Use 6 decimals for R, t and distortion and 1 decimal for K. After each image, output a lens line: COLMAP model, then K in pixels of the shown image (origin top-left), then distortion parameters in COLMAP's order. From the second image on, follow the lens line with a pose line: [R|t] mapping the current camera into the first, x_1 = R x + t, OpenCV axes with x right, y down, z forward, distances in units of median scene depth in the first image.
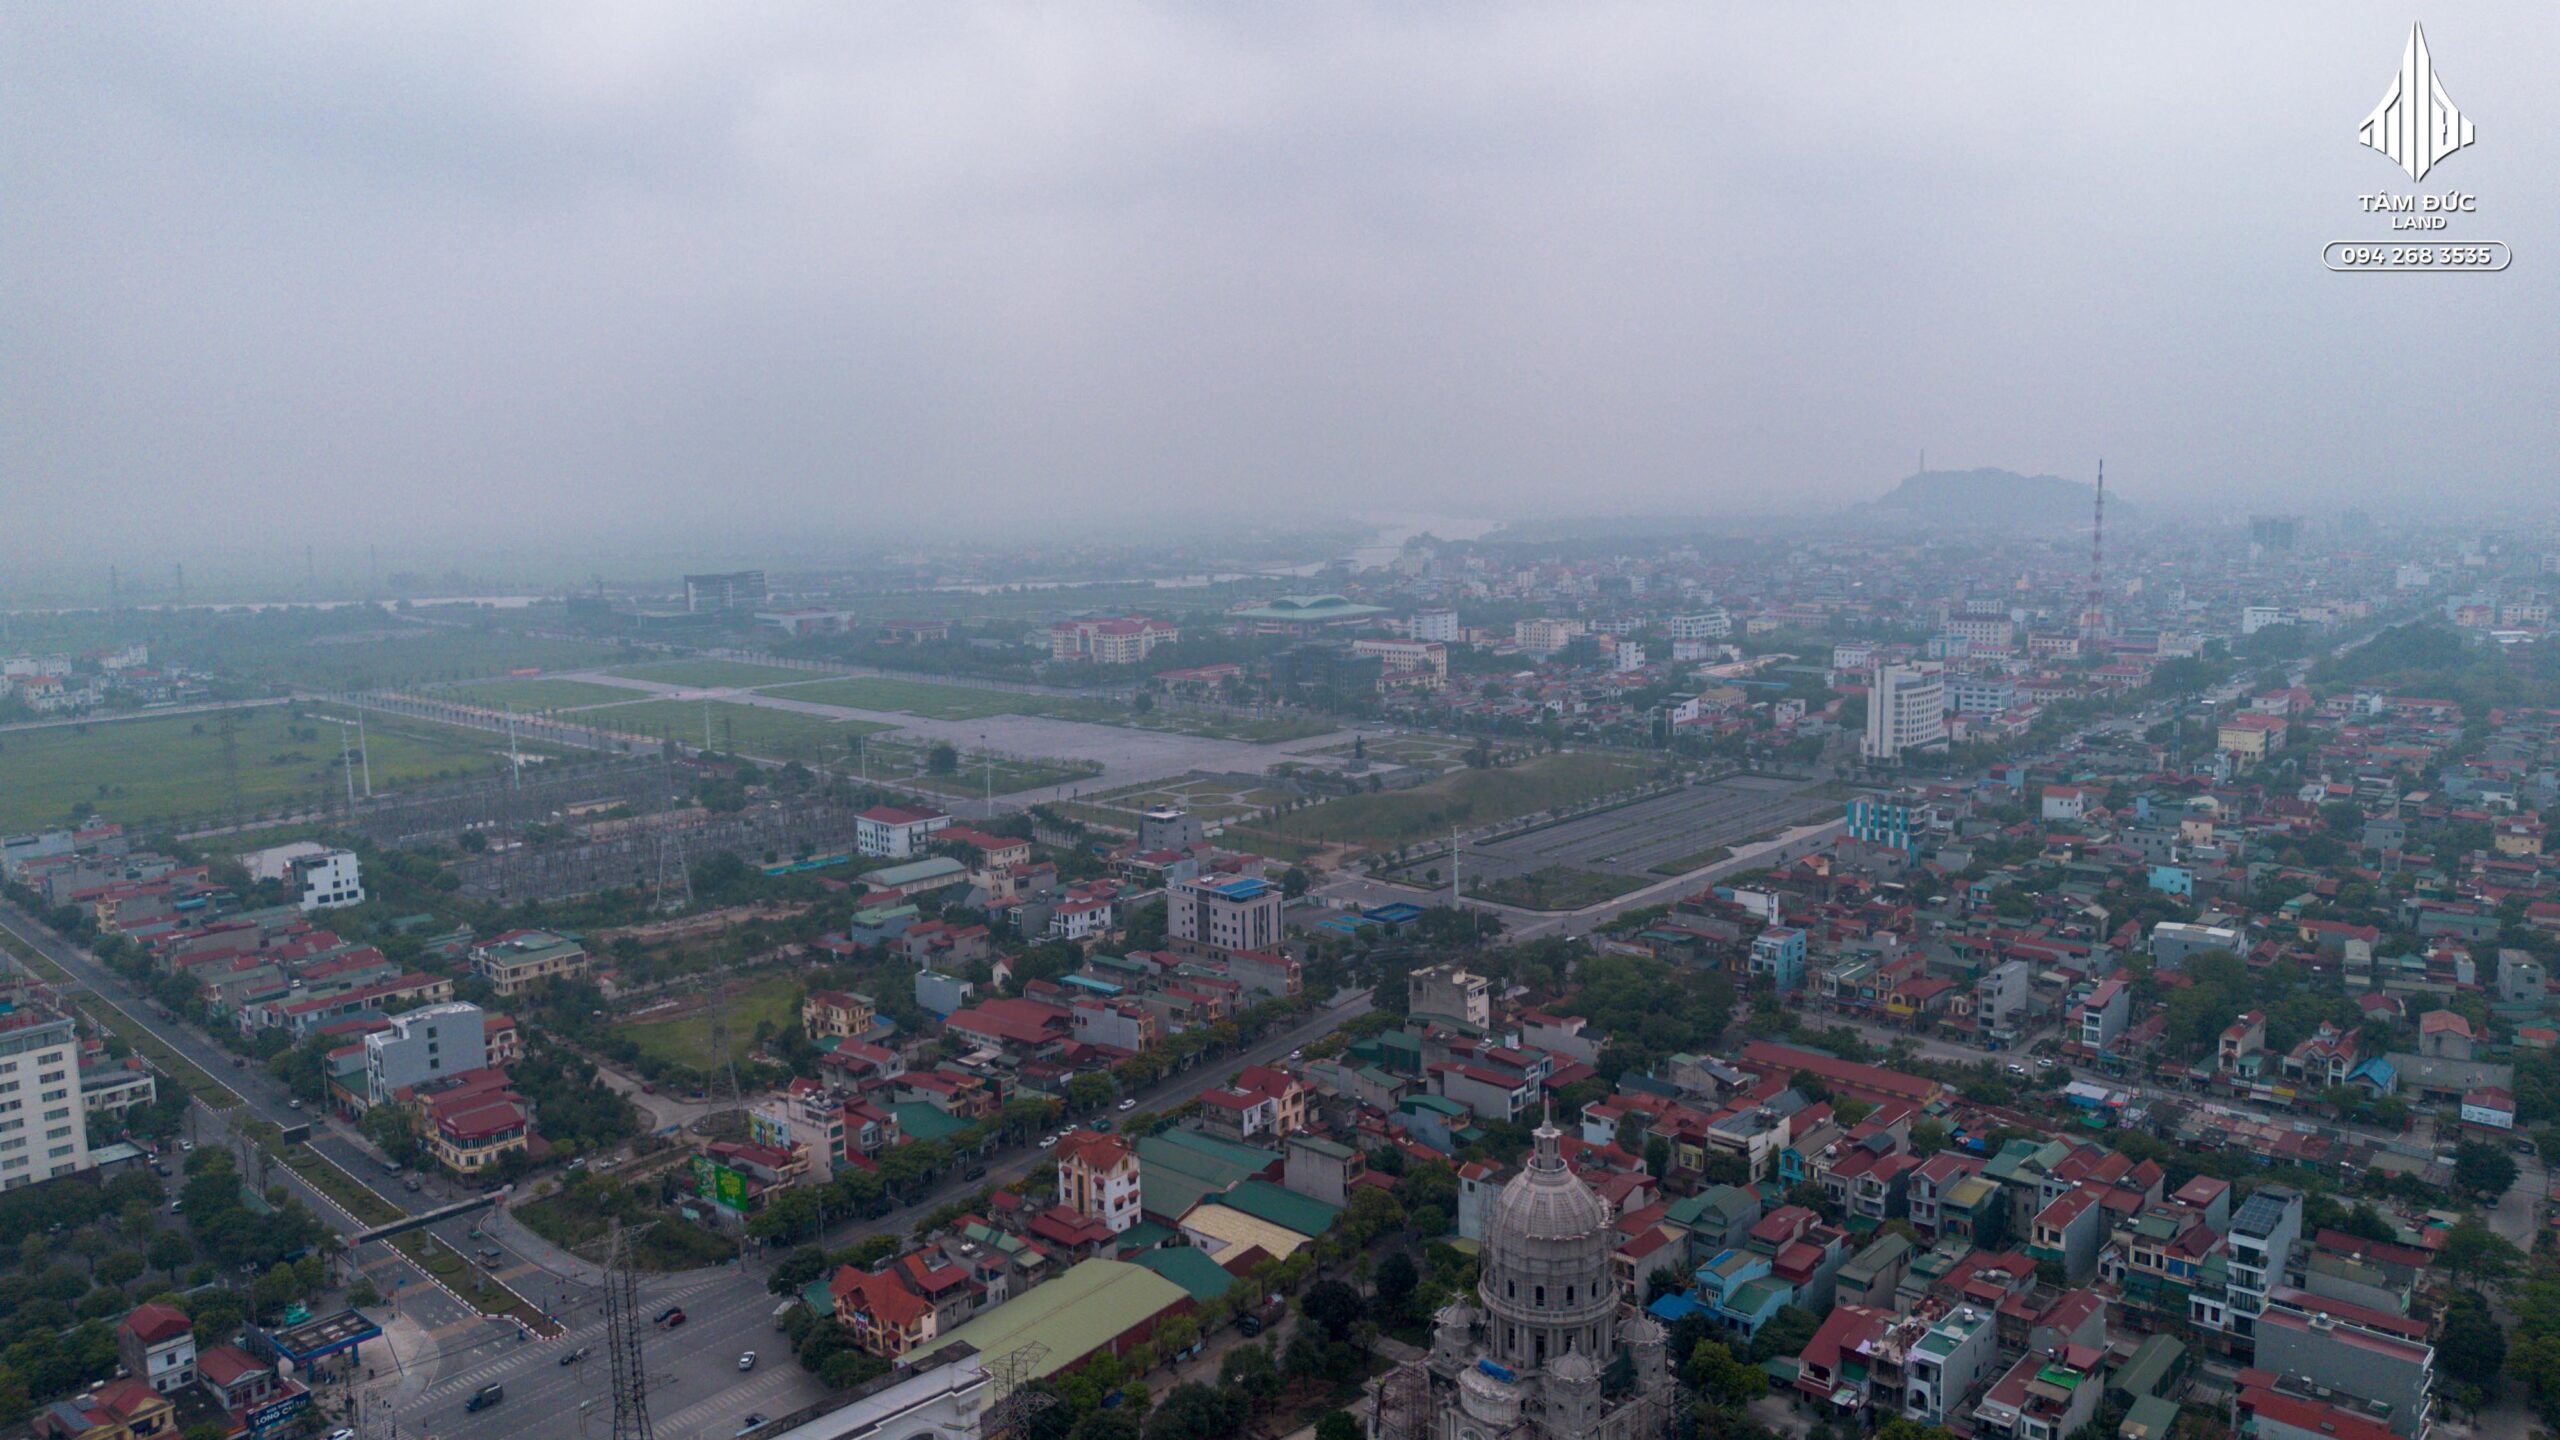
lens RADIAL K [[1815.0, 0, 1280.0], [0, 1815.0, 720.0], [0, 0, 1]] dist [0.081936, -0.091703]
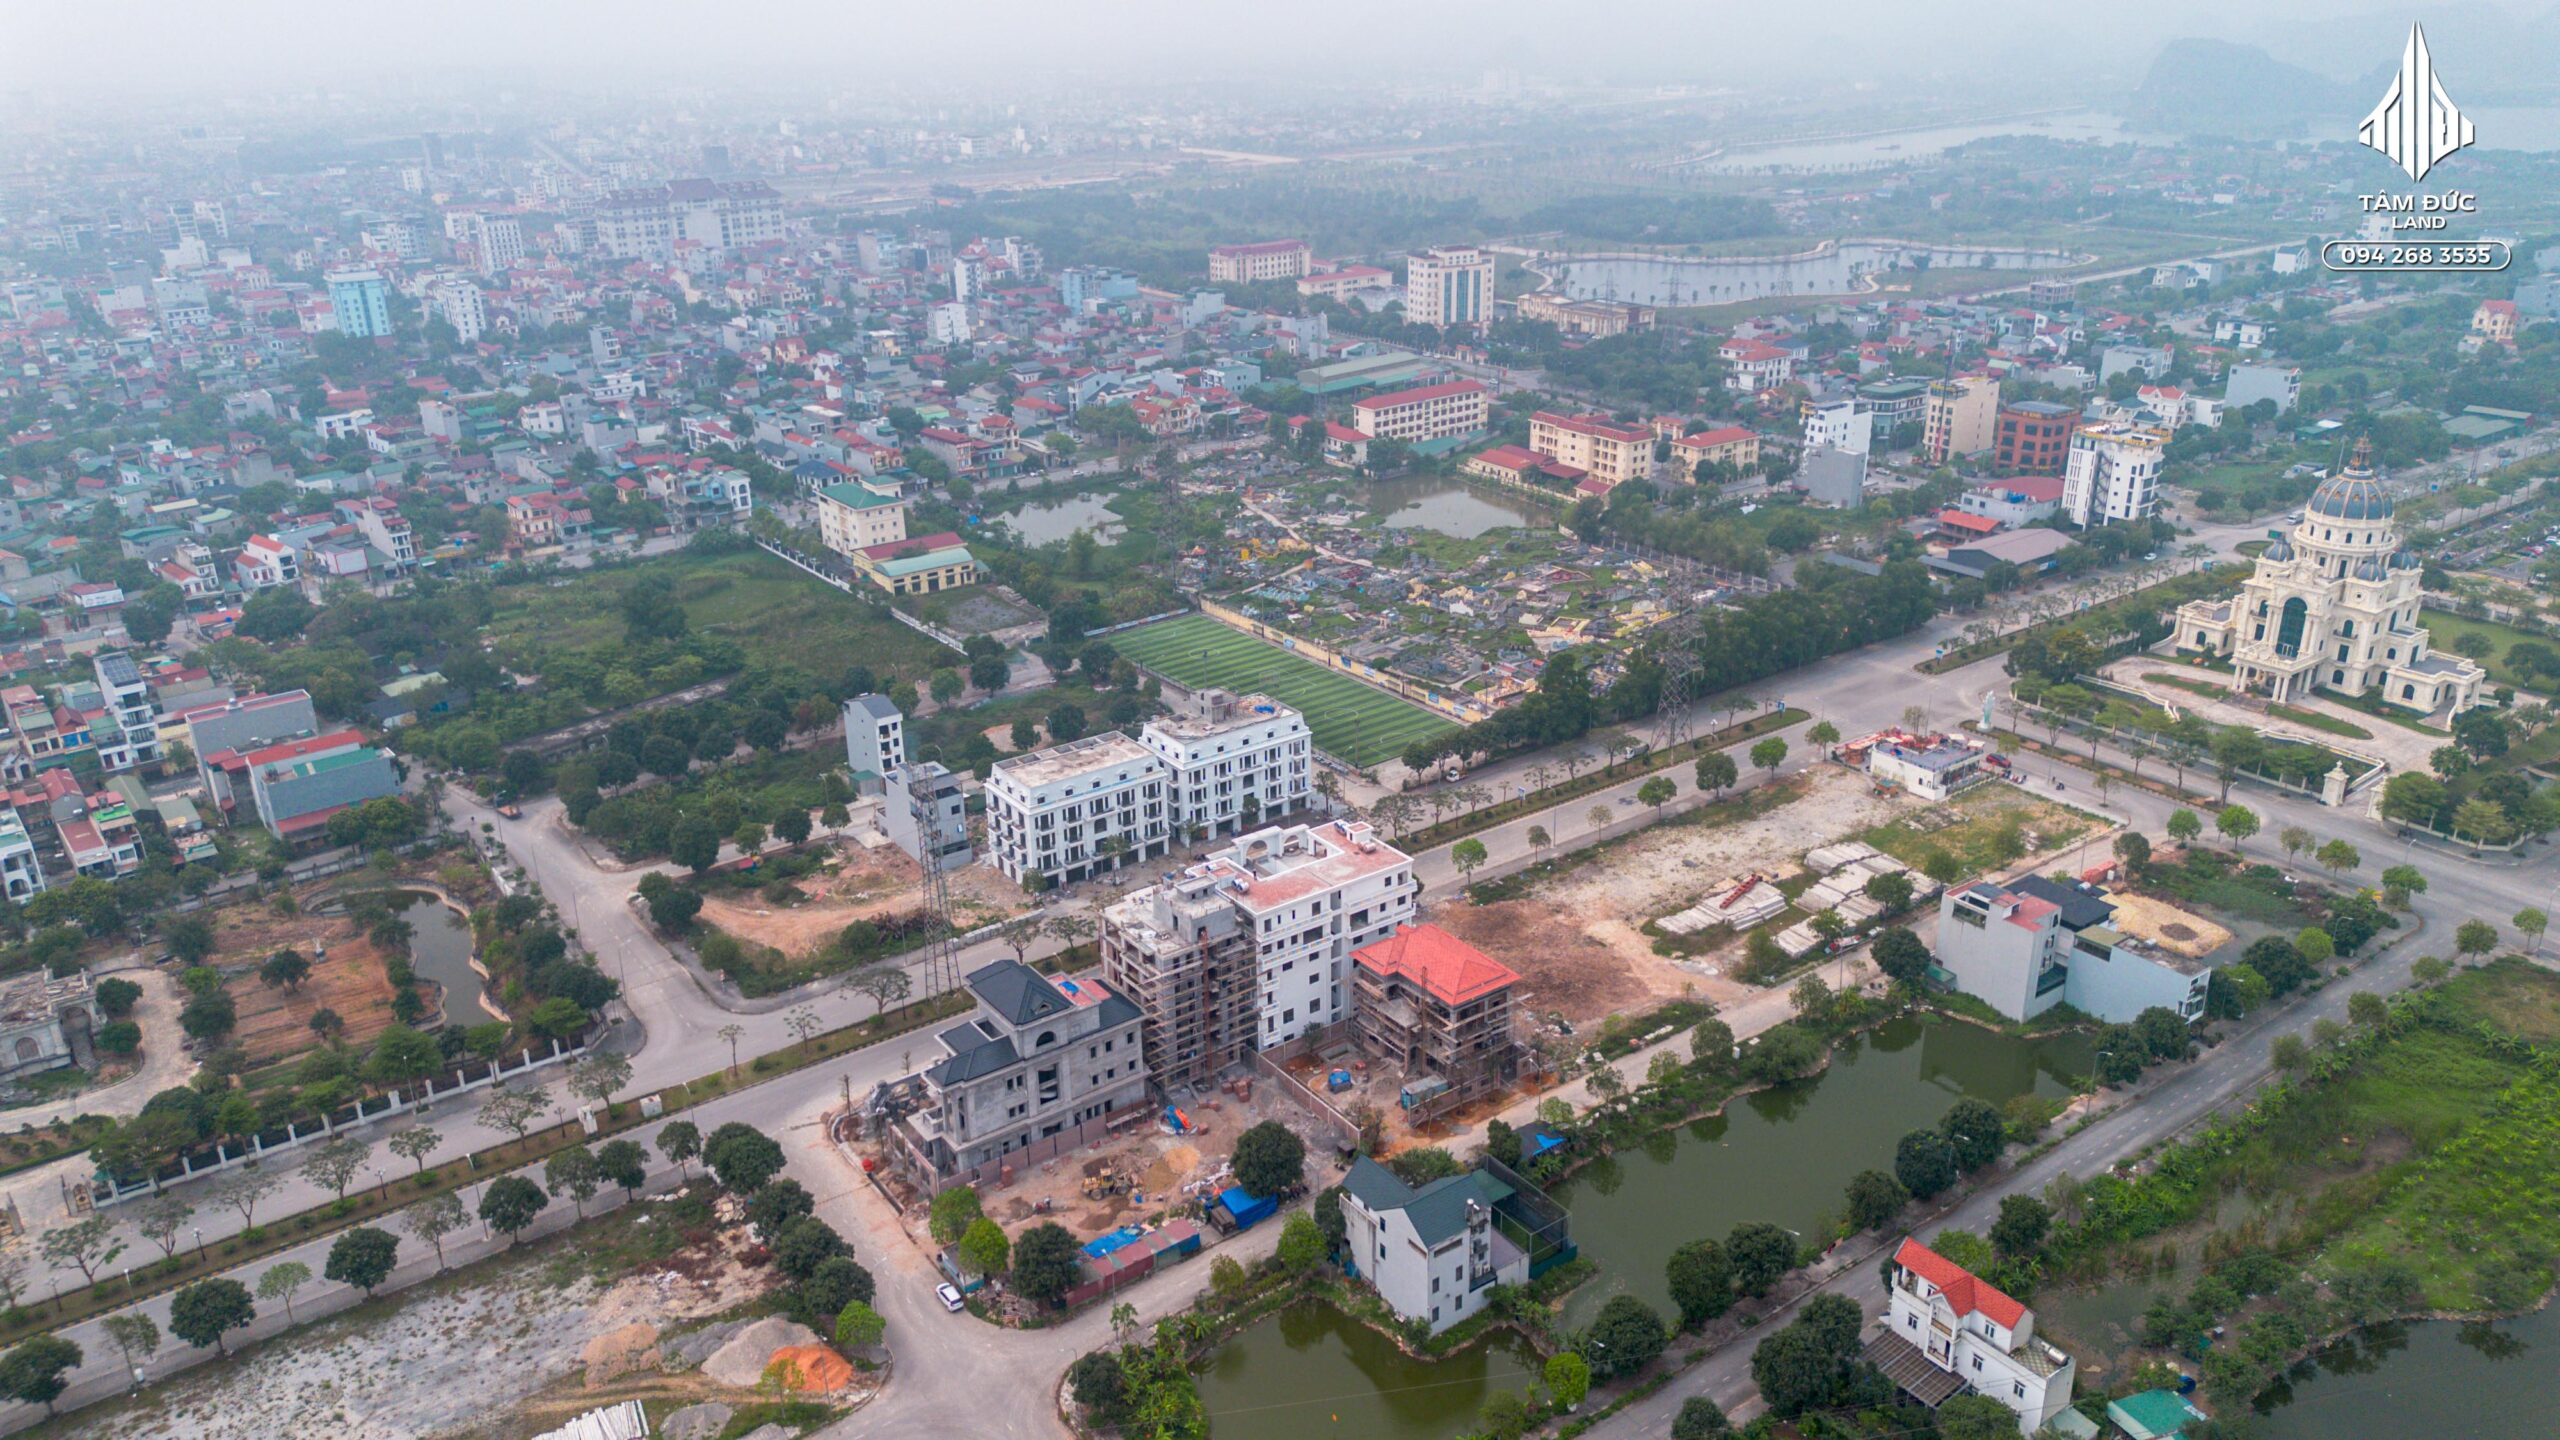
lens RADIAL K [[1815.0, 0, 1280.0], [0, 1815.0, 720.0], [0, 0, 1]] dist [0.081936, -0.091703]
pose [[0.153422, -0.346519, 0.925411, -0.303363], [0.155194, 0.933327, 0.323753, 0.005008], [-0.975898, 0.093948, 0.196971, -0.019946]]
